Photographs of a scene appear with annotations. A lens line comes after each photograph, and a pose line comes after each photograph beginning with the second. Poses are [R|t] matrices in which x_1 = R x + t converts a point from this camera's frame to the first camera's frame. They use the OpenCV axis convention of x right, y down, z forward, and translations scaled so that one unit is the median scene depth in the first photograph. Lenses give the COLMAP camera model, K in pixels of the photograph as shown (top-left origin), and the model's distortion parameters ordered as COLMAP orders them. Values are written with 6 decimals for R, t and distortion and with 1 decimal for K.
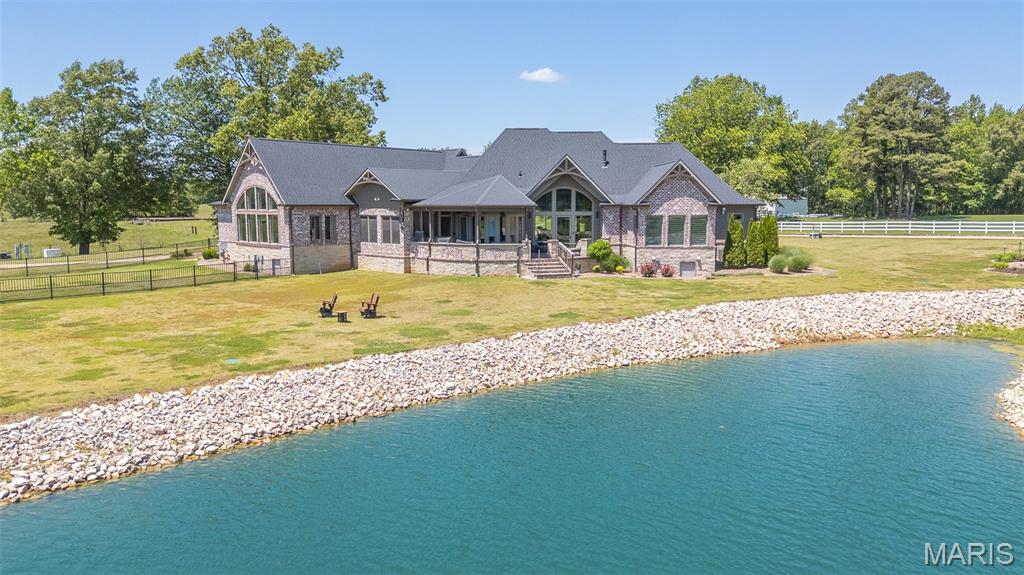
lens RADIAL K [[756.8, 0, 511.6], [0, 756.8, 282.6], [0, 0, 1]] dist [0.085503, -0.082958]
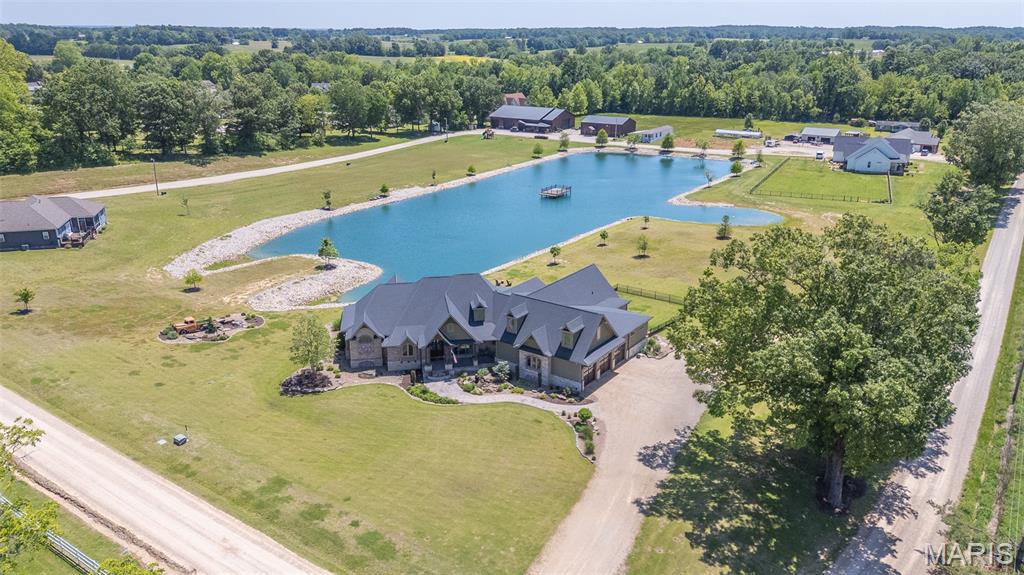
lens RADIAL K [[756.8, 0, 511.6], [0, 756.8, 282.6], [0, 0, 1]] dist [0.085503, -0.082958]
pose [[-0.989698, 0.043958, -0.136259, 0.176620], [-0.015877, 0.912136, 0.409581, -1.017848], [0.142291, 0.407524, -0.902041, 2.948060]]
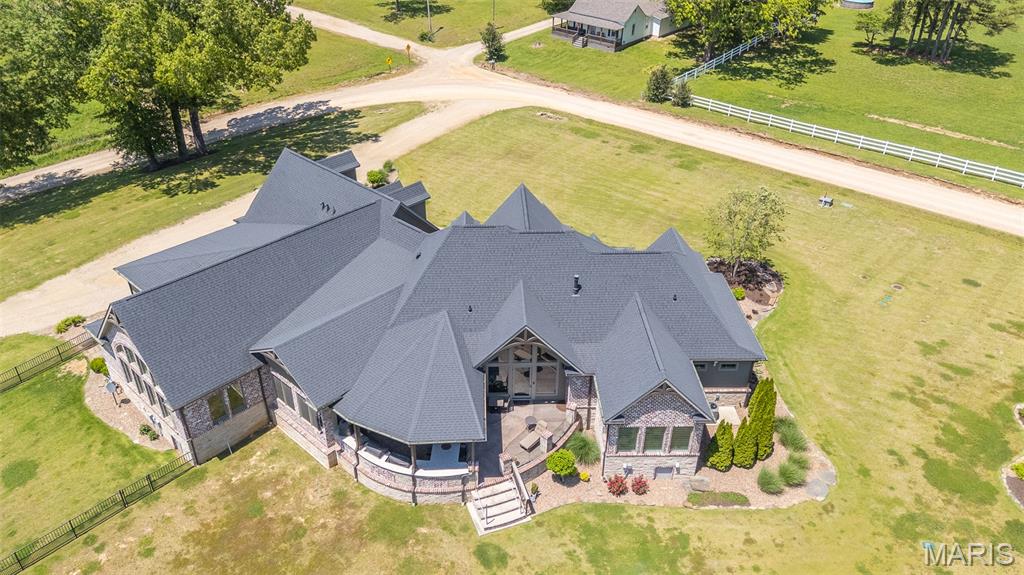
lens RADIAL K [[756.8, 0, 511.6], [0, 756.8, 282.6], [0, 0, 1]] dist [0.085503, -0.082958]
pose [[0.999675, 0.001563, 0.025432, 0.037746], [-0.012582, 0.898219, 0.439368, -0.561849], [-0.022157, -0.439545, 0.897947, 0.316459]]
